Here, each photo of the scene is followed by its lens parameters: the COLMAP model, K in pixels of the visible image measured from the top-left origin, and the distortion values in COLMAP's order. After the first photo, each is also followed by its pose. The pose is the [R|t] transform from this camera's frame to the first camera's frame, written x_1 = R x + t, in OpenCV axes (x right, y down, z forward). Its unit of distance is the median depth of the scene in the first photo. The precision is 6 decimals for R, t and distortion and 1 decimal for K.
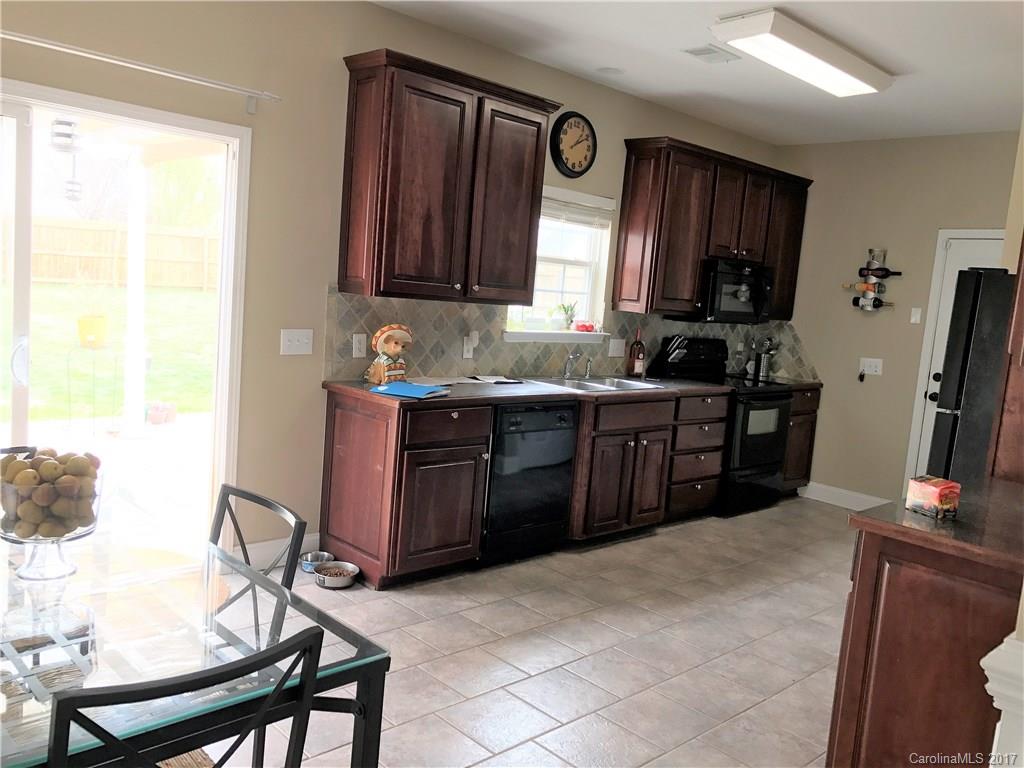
lens RADIAL K [[845.8, 0, 514.0], [0, 845.8, 383.7], [0, 0, 1]] dist [0.034669, -0.001830]
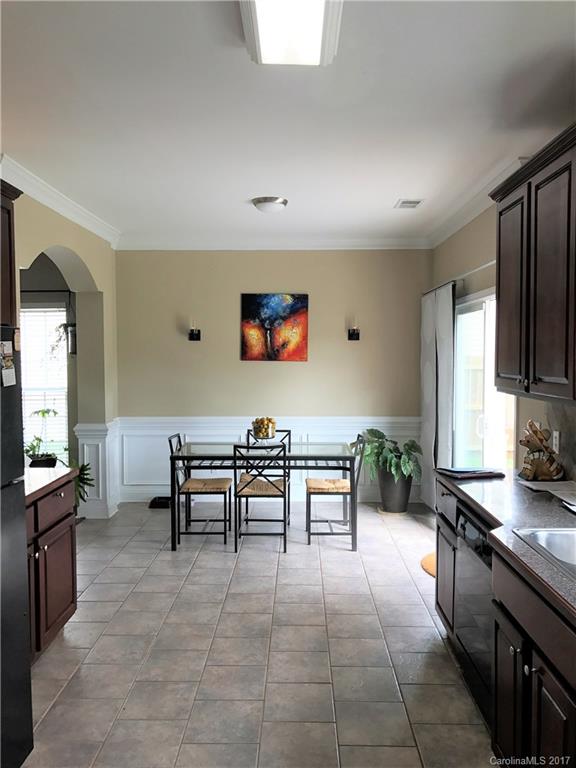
lens RADIAL K [[634.3, 0, 290.6], [0, 634.3, 383.4], [0, 0, 1]] dist [0.034669, -0.001830]
pose [[-0.699649, -0.048777, -0.712820, 0.601949], [-0.143259, 0.986984, 0.073074, -0.124137], [0.699978, 0.153244, -0.697530, 1.265867]]
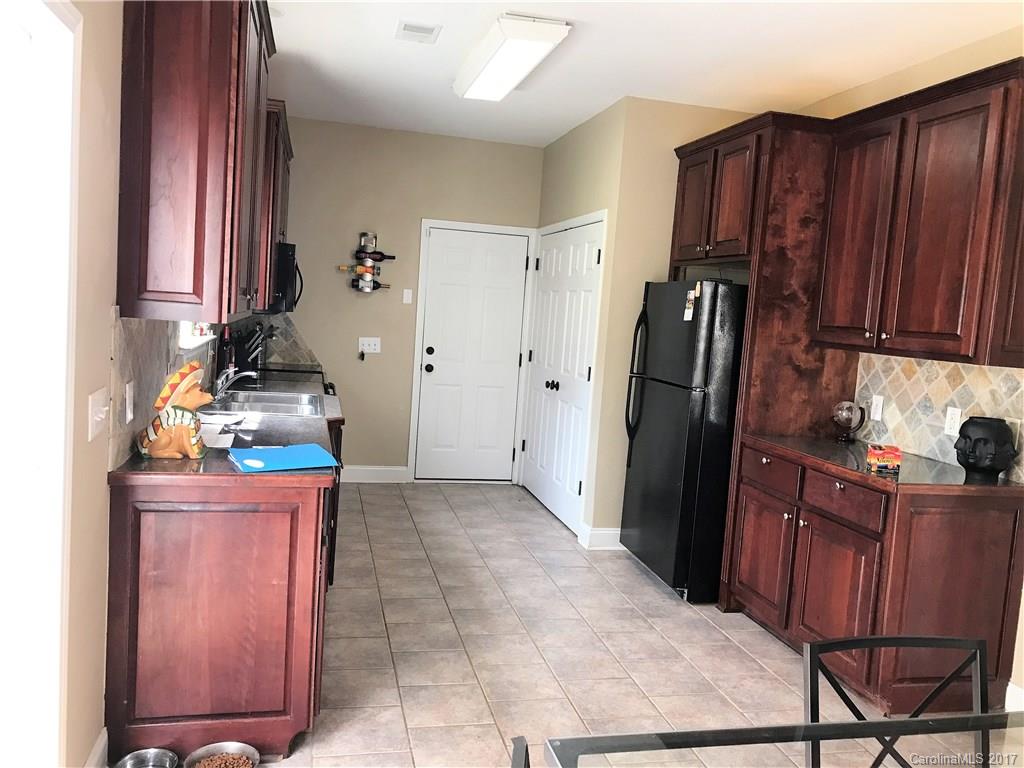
lens RADIAL K [[845.8, 0, 511.4], [0, 845.8, 384.7], [0, 0, 1]] dist [0.034669, -0.001830]
pose [[0.515528, -0.130404, 0.846892, -0.538416], [0.074645, 0.991429, 0.107221, -0.099954], [-0.853615, 0.007941, 0.520844, 0.431715]]
